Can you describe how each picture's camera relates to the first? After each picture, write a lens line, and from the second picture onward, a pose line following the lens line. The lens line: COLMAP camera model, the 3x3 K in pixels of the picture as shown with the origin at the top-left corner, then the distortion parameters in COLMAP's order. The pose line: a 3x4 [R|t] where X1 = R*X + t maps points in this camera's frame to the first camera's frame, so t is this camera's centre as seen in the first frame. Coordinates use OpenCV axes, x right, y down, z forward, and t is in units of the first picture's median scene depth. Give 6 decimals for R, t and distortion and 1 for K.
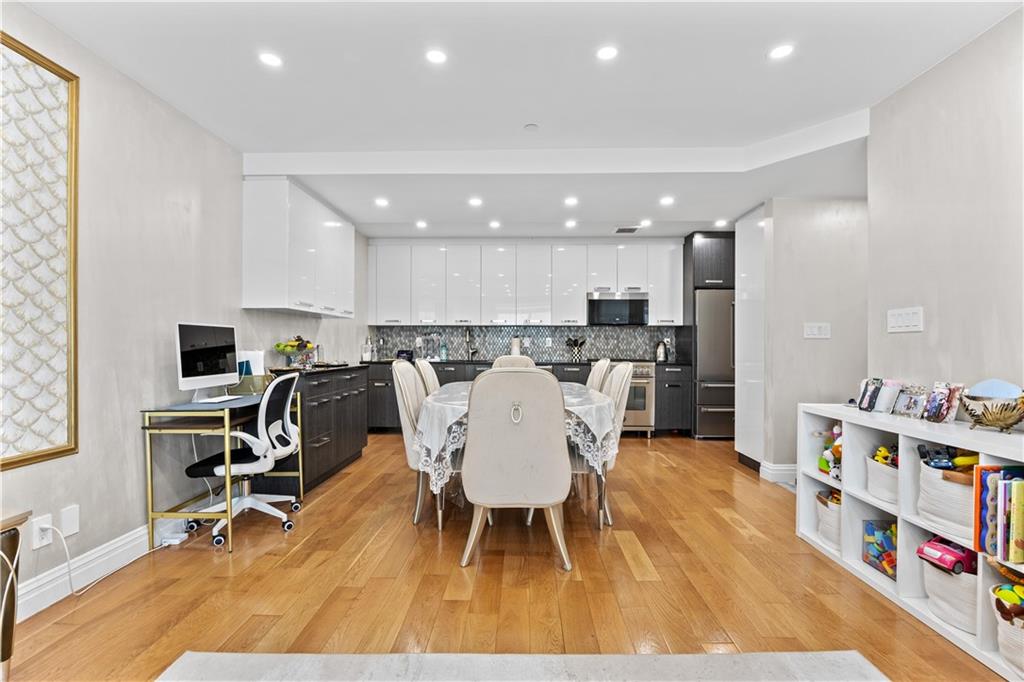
lens RADIAL K [[460.6, 0, 514.2], [0, 460.6, 346.5], [0, 0, 1]] dist [-0.015752, -0.000423]
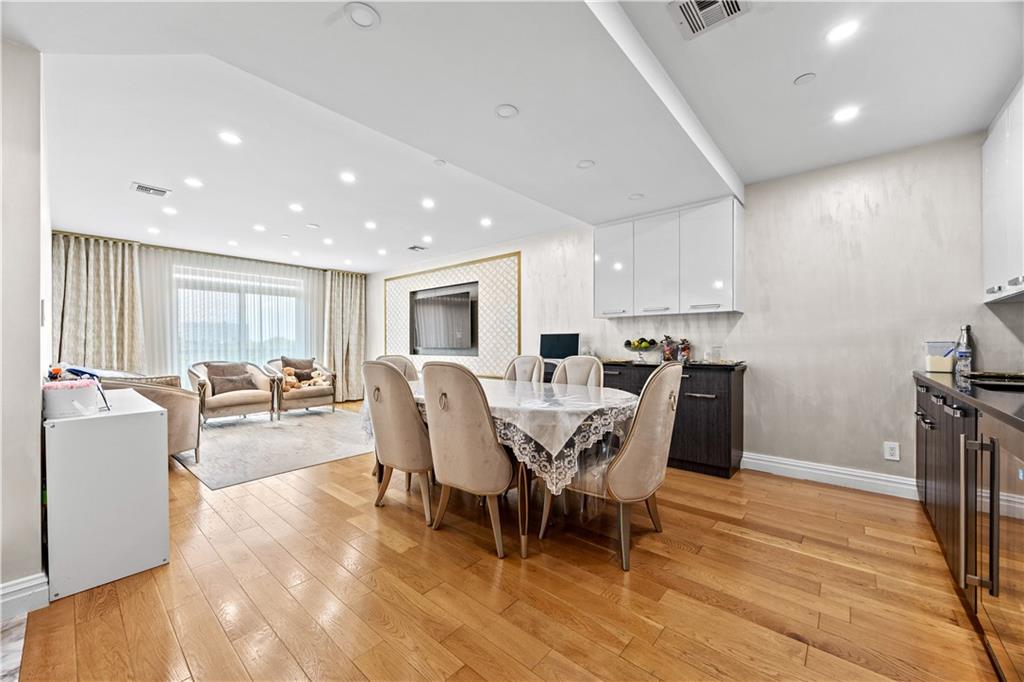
lens RADIAL K [[402.2, 0, 513.0], [0, 402.2, 344.6], [0, 0, 1]] dist [-0.000992, -0.000203]
pose [[-0.653326, -0.000061, -0.757077, 0.890164], [-0.000994, 0.999999, 0.000778, 0.000038], [0.757076, 0.001261, -0.653325, 2.330445]]
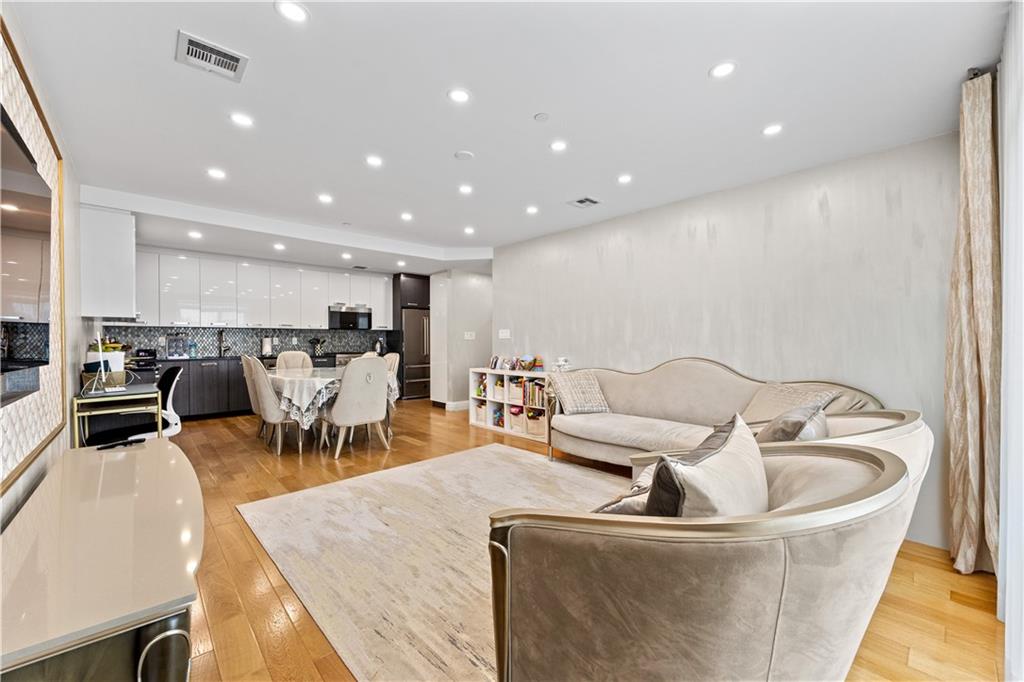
lens RADIAL K [[404.5, 0, 522.7], [0, 404.5, 341.4], [0, 0, 1]] dist [0.000118, 0.000000]
pose [[0.712387, -0.006522, 0.701756, -0.733384], [0.005002, 0.999979, 0.004216, -0.025762], [-0.701769, 0.000507, 0.712404, -0.769713]]
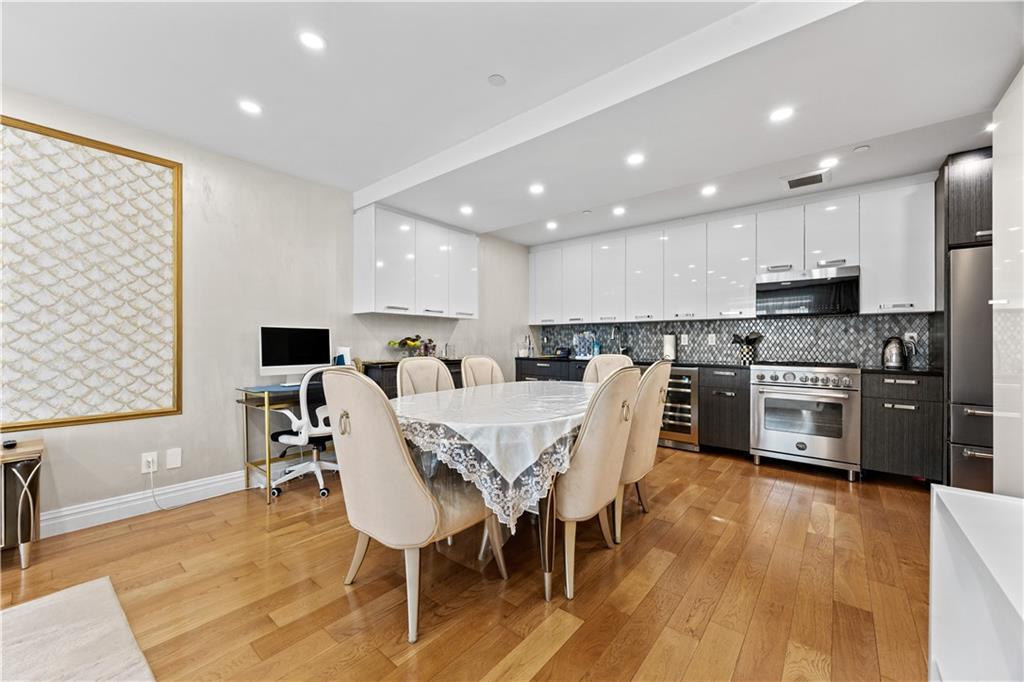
lens RADIAL K [[395.9, 0, 519.0], [0, 395.9, 342.0], [0, 0, 1]] dist [-0.001527, -0.000083]
pose [[0.785974, -0.001541, -0.618257, 0.641546], [-0.002539, 0.999980, -0.005719, 0.000689], [0.618254, 0.006065, 0.785955, 0.582590]]
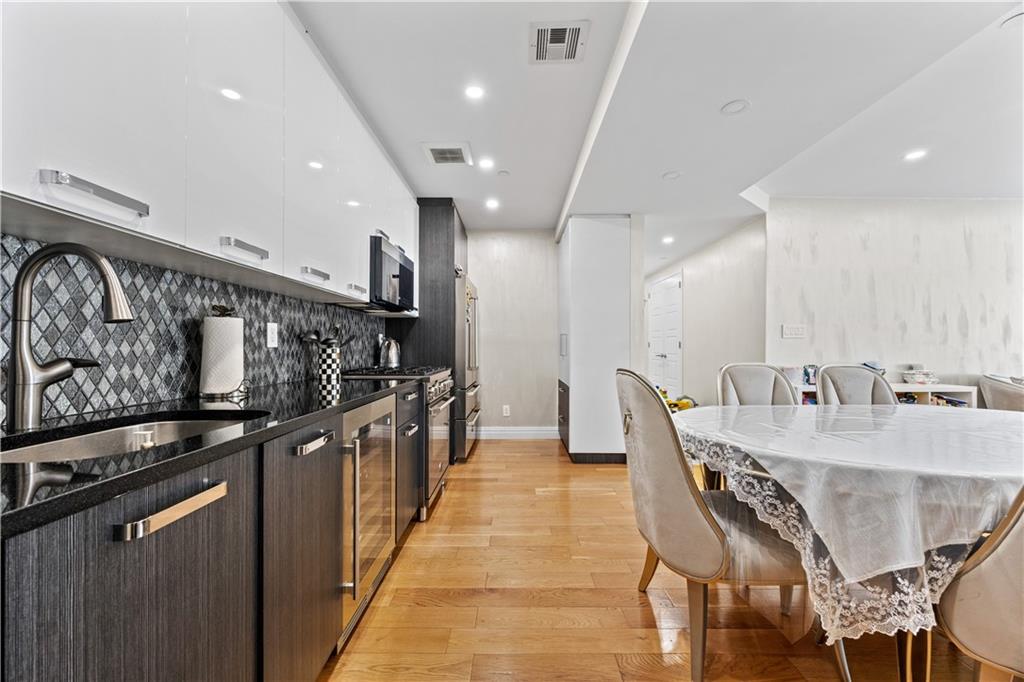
lens RADIAL K [[395.9, 0, 519.0], [0, 395.9, 342.0], [0, 0, 1]] dist [-0.001527, -0.000083]
pose [[-0.017732, 0.008358, 0.999808, -0.657132], [0.002962, 0.999961, -0.008307, -0.001171], [-0.999838, 0.002814, -0.017756, 2.142034]]
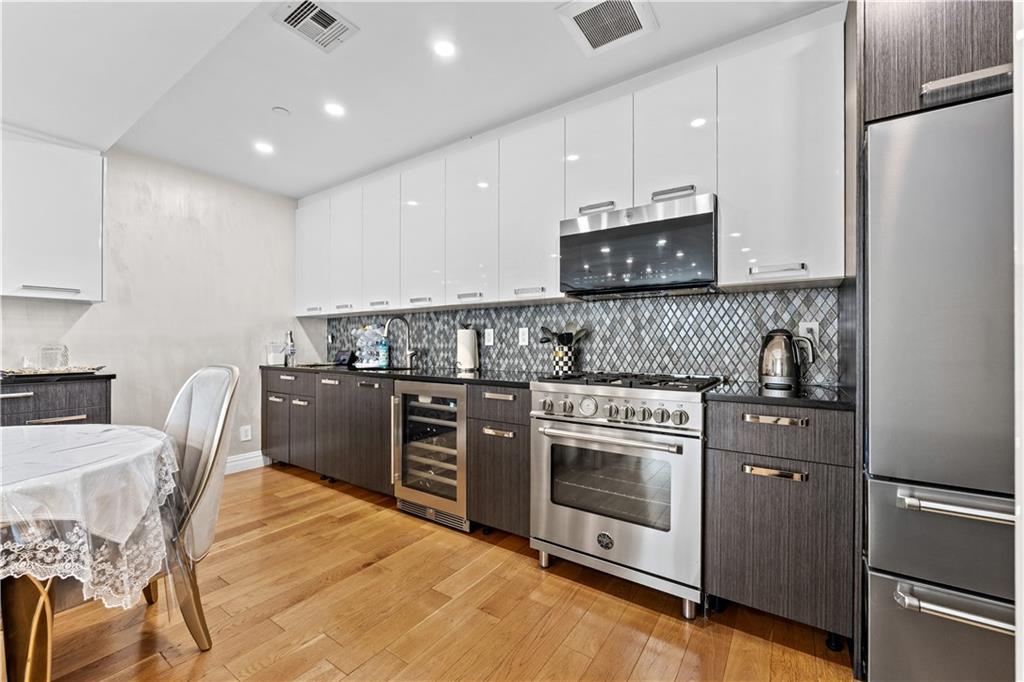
lens RADIAL K [[402.2, 0, 513.0], [0, 402.2, 344.6], [0, 0, 1]] dist [-0.000992, -0.000203]
pose [[0.832705, -0.001543, -0.553714, 0.833424], [0.000542, 0.999998, -0.001971, 0.002183], [0.553716, 0.001341, 0.832705, 1.637660]]
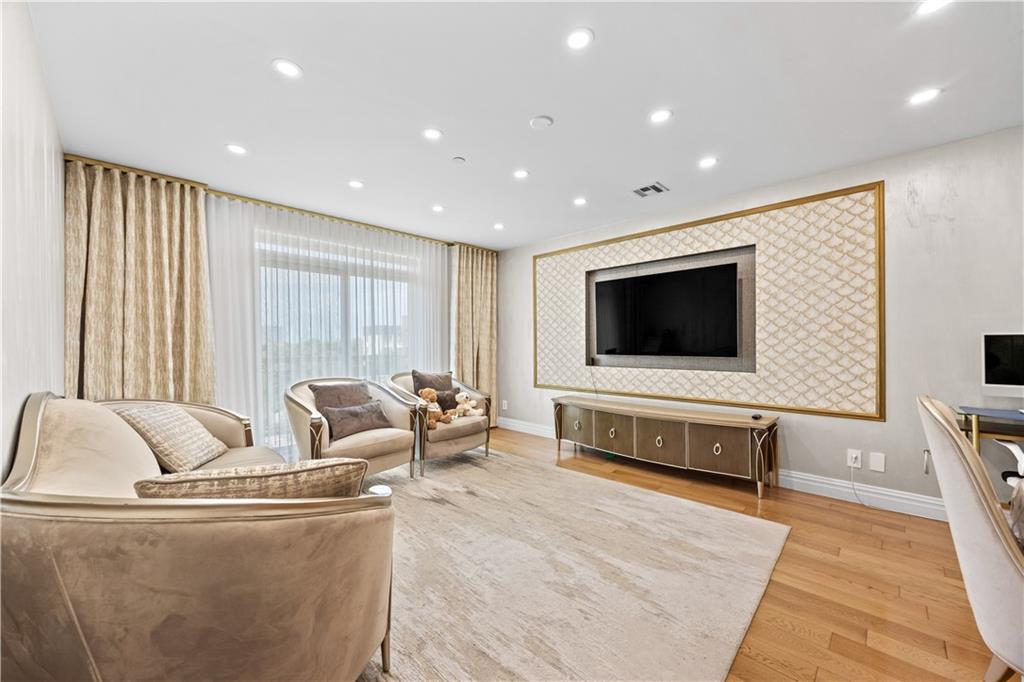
lens RADIAL K [[390.4, 0, 501.5], [0, 390.4, 345.6], [0, 0, 1]] dist [-0.000569, -0.000049]
pose [[-0.695098, 0.004274, -0.718903, 0.810053], [0.001972, 0.999990, 0.004039, -0.030735], [0.718913, 0.001390, -0.695099, 0.868951]]
